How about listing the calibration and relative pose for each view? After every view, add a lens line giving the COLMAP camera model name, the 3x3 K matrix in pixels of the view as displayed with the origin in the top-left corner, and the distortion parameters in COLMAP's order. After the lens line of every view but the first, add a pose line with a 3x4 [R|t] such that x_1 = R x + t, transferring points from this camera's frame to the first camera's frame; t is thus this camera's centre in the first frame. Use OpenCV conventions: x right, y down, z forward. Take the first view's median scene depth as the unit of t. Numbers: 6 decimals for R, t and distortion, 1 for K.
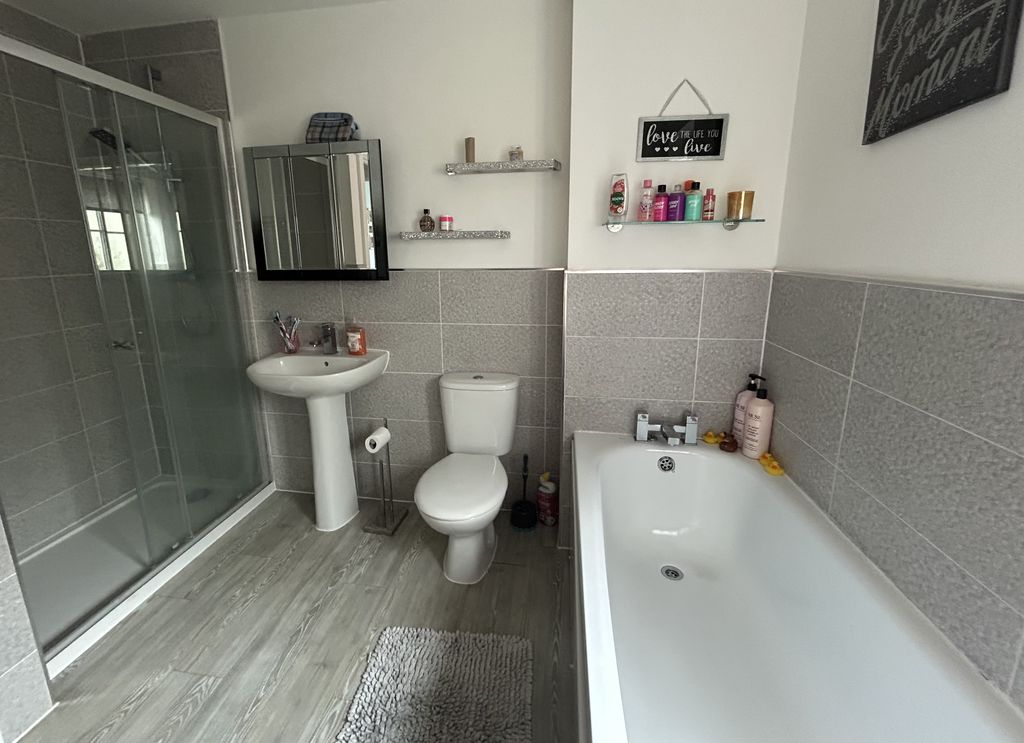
lens RADIAL K [[431.4, 0, 492.8], [0, 431.4, 341.5], [0, 0, 1]] dist [-0.001332, -0.000084]
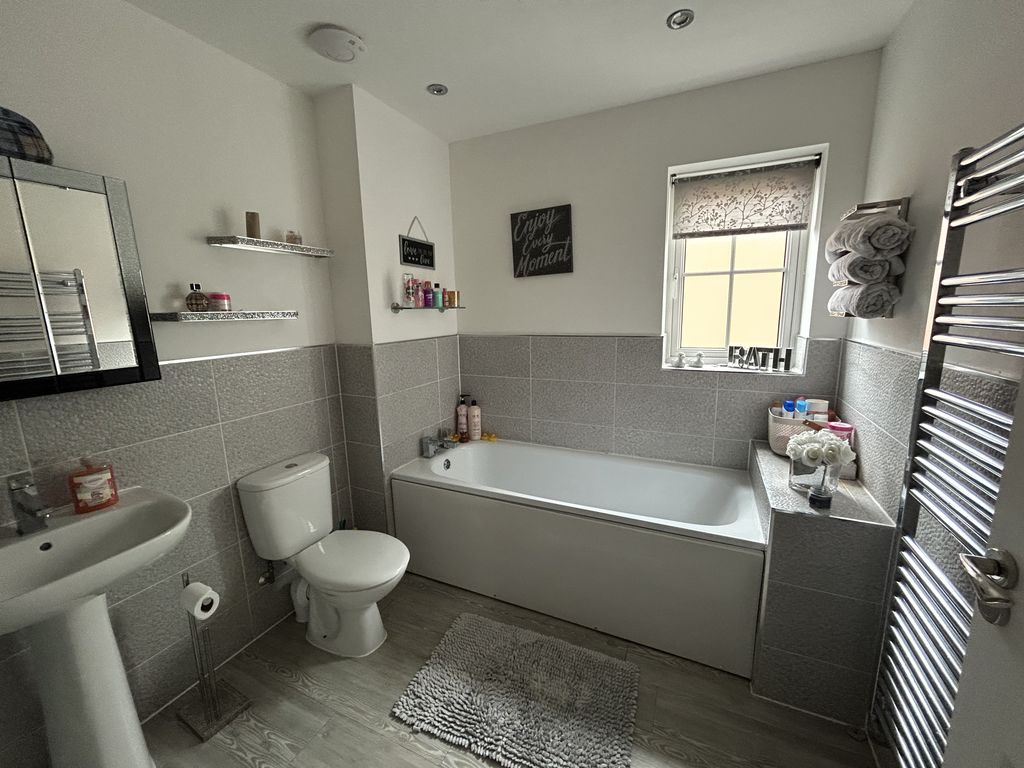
lens RADIAL K [[414.9, 0, 512.3], [0, 414.9, 384.4], [0, 0, 1]] dist [-0.000264, -0.000307]
pose [[0.265023, -0.166941, 0.949681, -0.940015], [0.214391, 0.970447, 0.110762, -0.108874], [-0.940106, 0.174249, 0.292981, 0.330621]]
